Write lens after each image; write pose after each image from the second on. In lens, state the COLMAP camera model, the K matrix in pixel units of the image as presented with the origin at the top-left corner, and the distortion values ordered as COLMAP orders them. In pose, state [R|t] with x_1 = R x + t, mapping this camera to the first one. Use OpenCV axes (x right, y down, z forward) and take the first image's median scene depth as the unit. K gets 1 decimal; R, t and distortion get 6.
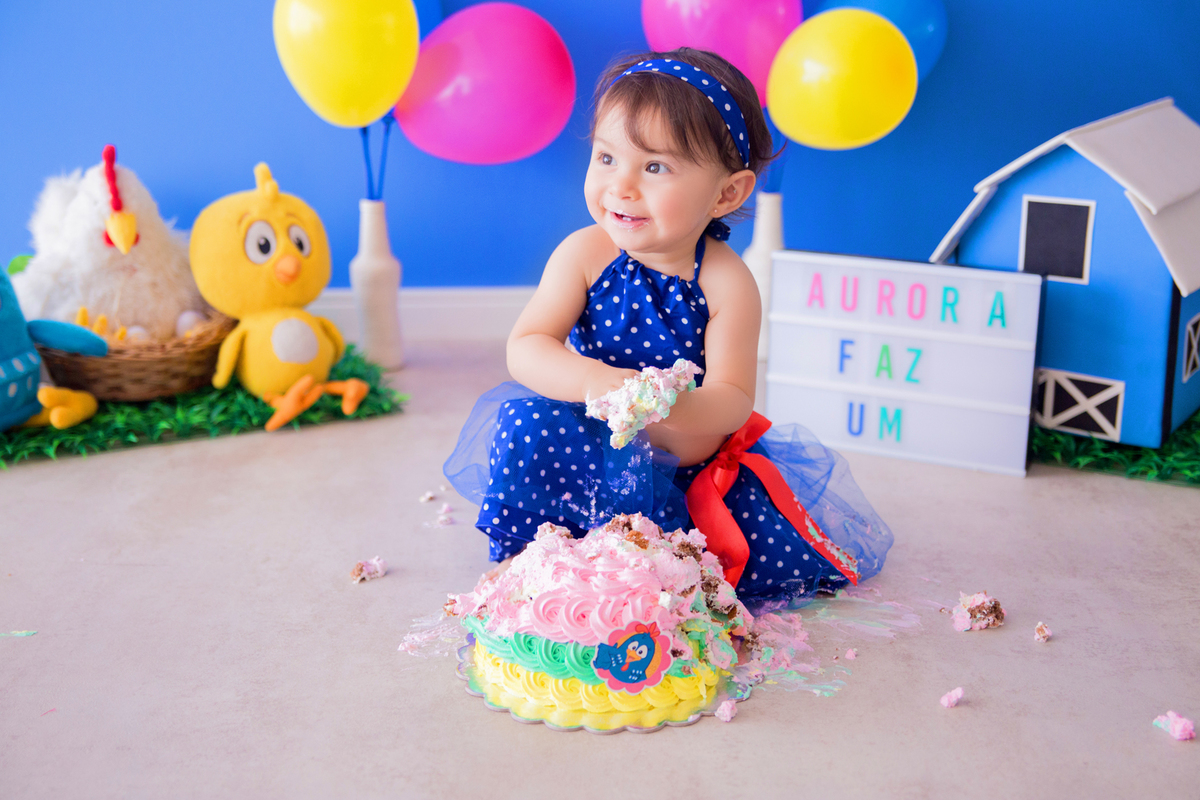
lens RADIAL K [[1631.4, 0, 612.2], [0, 1631.4, 397.7], [0, 0, 1]] dist [0.066722, 0.046091]
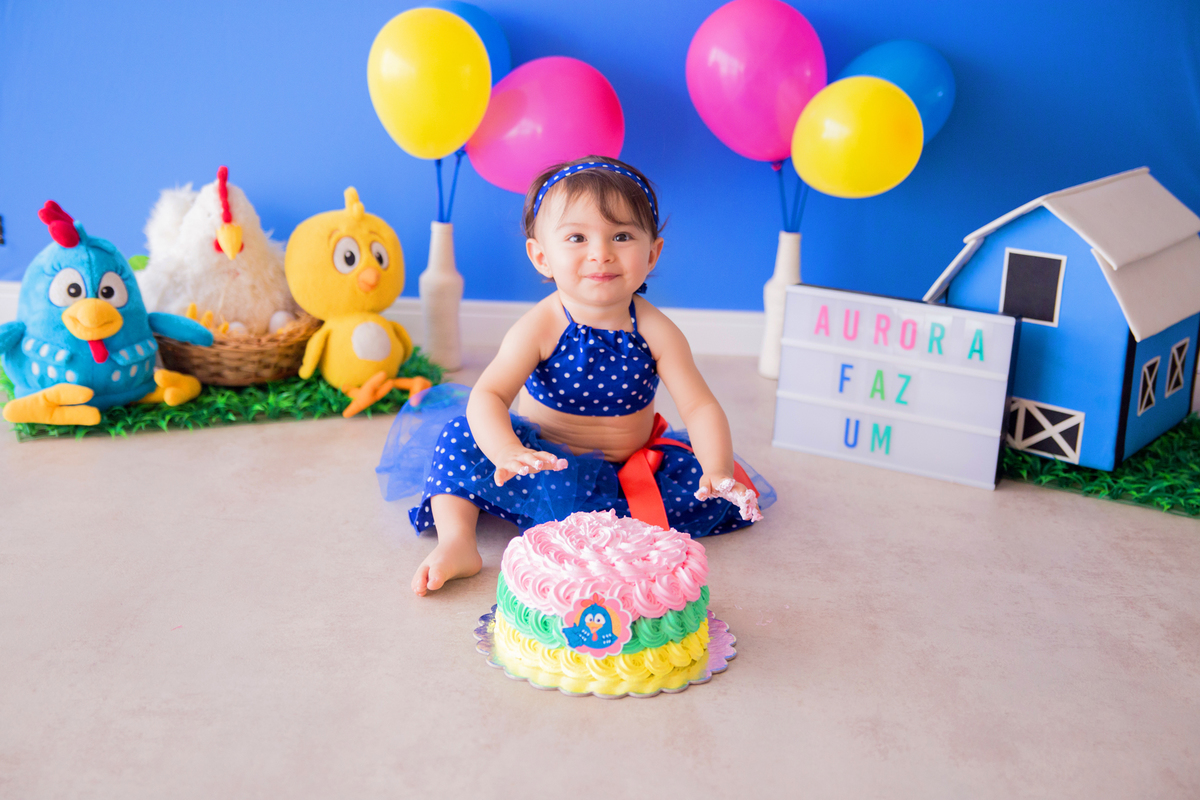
lens RADIAL K [[1626.7, 0, 596.0], [0, 1626.7, 402.1], [0, 0, 1]] dist [0.079669, 0.025378]
pose [[0.998191, 0.051676, -0.030718, 0.002887], [-0.051886, 0.998634, -0.006088, 0.007512], [0.030362, 0.007671, 0.999510, -0.157452]]
